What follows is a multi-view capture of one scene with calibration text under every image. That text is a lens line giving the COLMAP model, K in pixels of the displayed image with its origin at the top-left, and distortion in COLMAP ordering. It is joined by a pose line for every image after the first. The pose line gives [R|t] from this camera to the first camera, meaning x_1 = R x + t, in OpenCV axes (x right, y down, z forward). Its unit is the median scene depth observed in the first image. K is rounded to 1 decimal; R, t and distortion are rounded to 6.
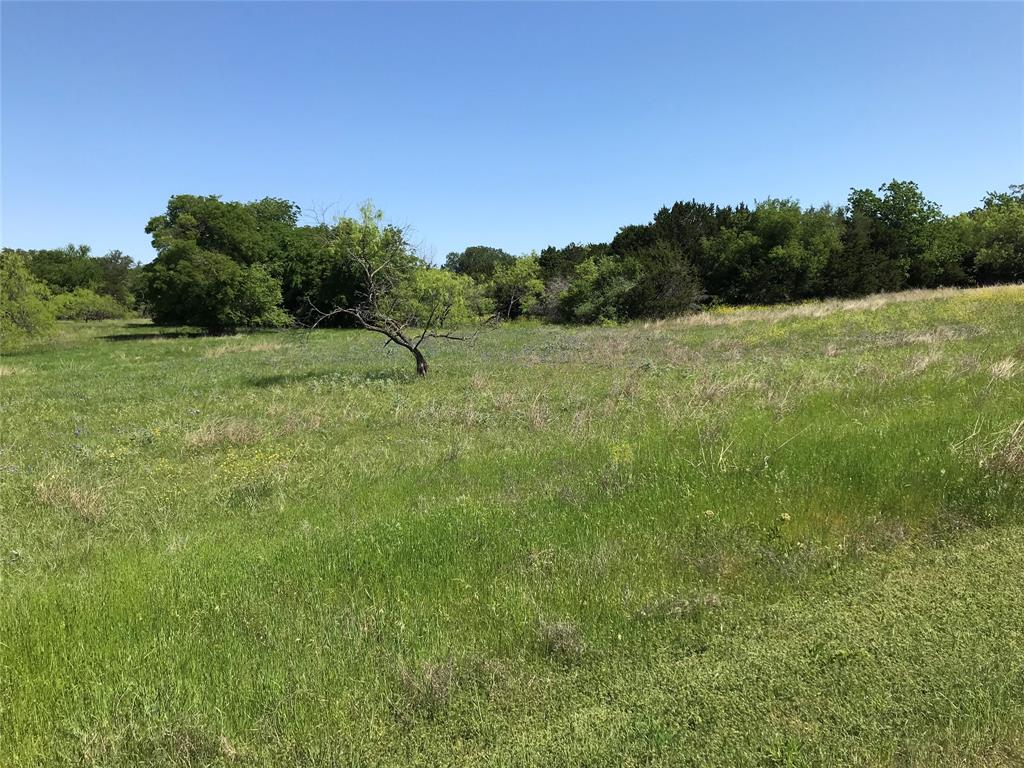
lens RADIAL K [[871.3, 0, 506.7], [0, 871.3, 383.3], [0, 0, 1]] dist [0.142149, -0.259953]
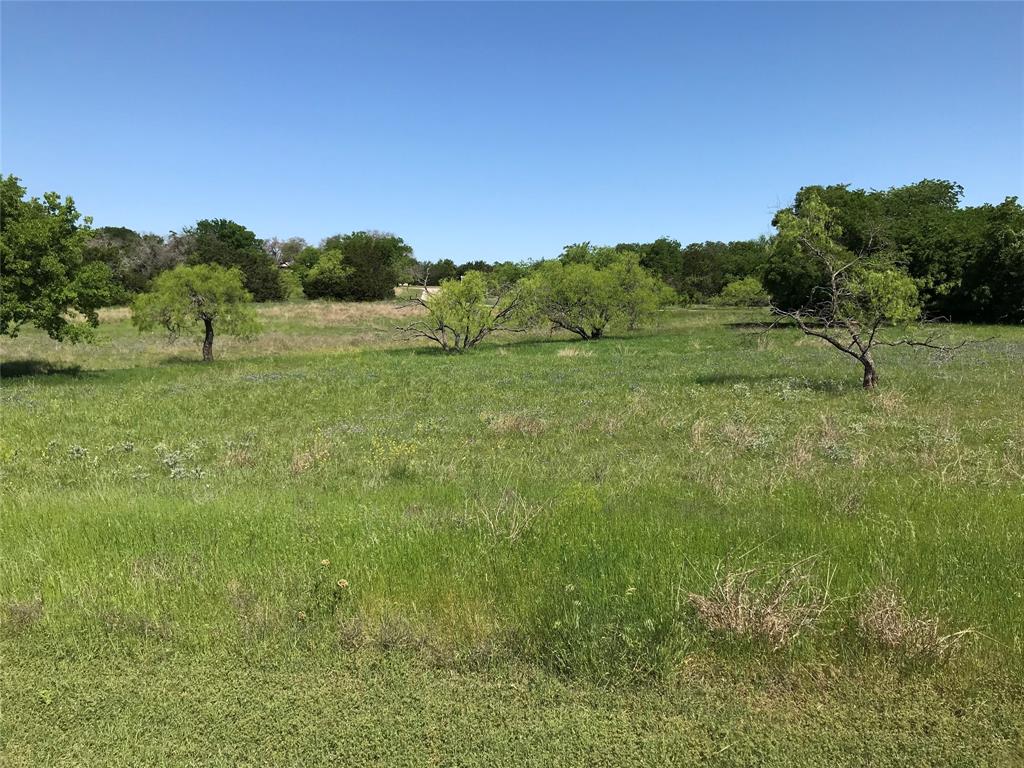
lens RADIAL K [[878.0, 0, 507.5], [0, 878.0, 378.3], [0, 0, 1]] dist [0.033015, 0.048938]
pose [[0.713559, 0.082861, -0.695677, 0.101720], [-0.076587, 0.996256, 0.040108, -0.009350], [0.696396, 0.024660, 0.717234, 0.045519]]
